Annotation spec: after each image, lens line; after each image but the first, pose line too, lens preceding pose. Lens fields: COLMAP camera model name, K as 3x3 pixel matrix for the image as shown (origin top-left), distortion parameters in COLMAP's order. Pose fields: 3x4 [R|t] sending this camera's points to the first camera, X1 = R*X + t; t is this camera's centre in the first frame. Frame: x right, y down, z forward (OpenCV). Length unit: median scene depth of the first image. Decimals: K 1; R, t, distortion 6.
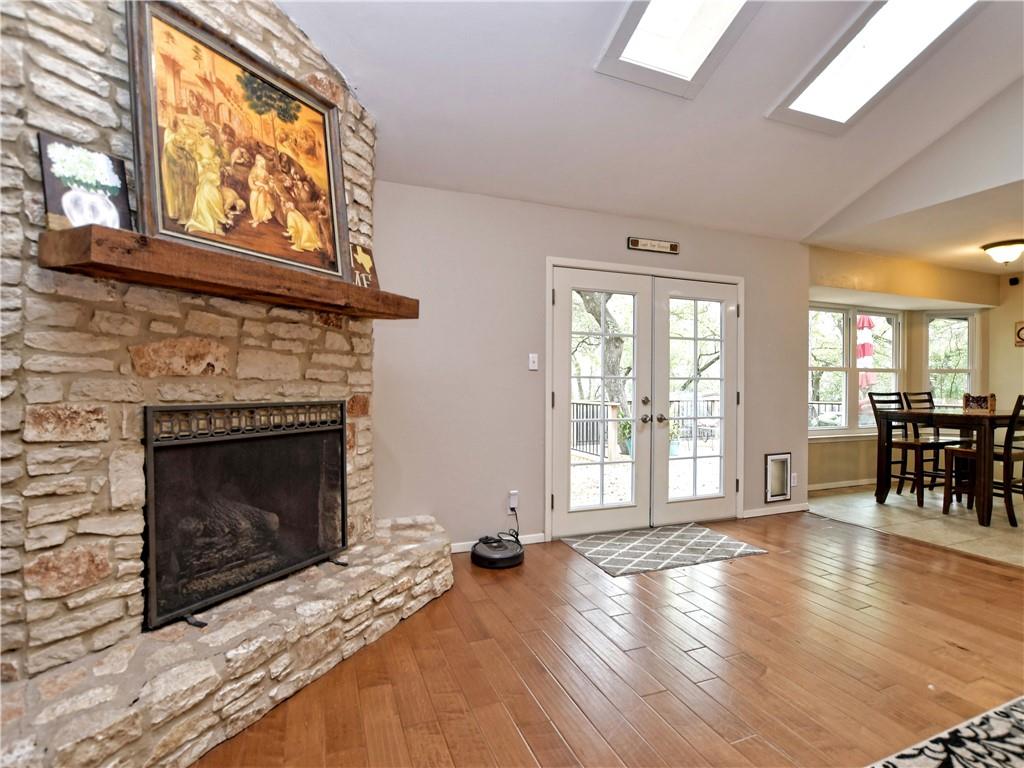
lens RADIAL K [[505.6, 0, 509.1], [0, 505.6, 389.7], [0, 0, 1]] dist [-0.032142, 0.003567]
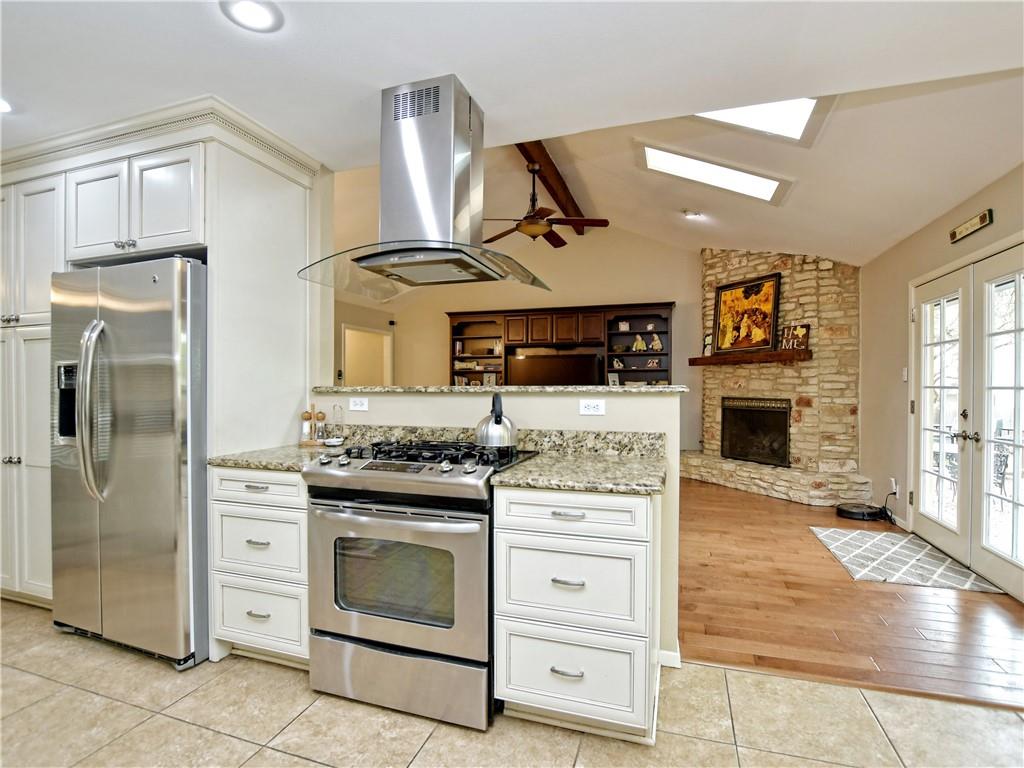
lens RADIAL K [[505.6, 0, 508.4], [0, 505.6, 389.5], [0, 0, 1]] dist [-0.032142, 0.003567]
pose [[-0.632350, 0.002781, -0.774678, 2.463890], [-0.010181, 0.999877, 0.011899, -0.038100], [0.774616, 0.015411, -0.632244, 1.637230]]
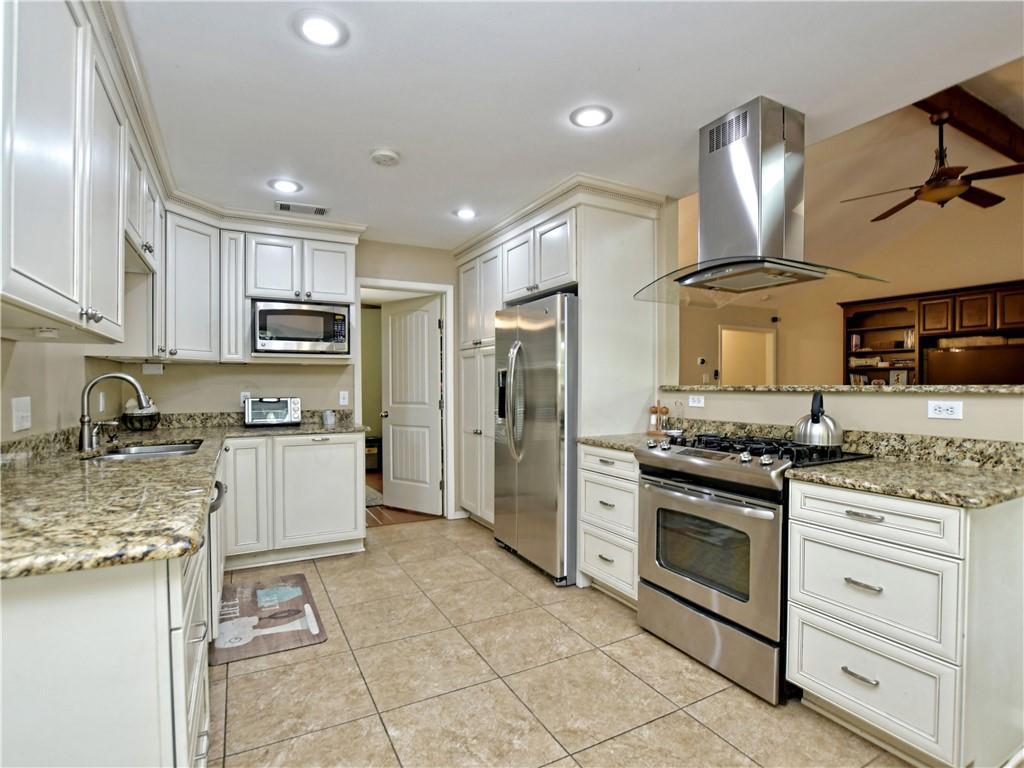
lens RADIAL K [[505.6, 0, 508.6], [0, 505.6, 388.7], [0, 0, 1]] dist [-0.032142, 0.003567]
pose [[-0.991550, -0.003774, -0.129668, 2.438343], [-0.006111, 0.999826, 0.017631, -0.039661], [0.129579, 0.018274, -0.991401, 1.881945]]
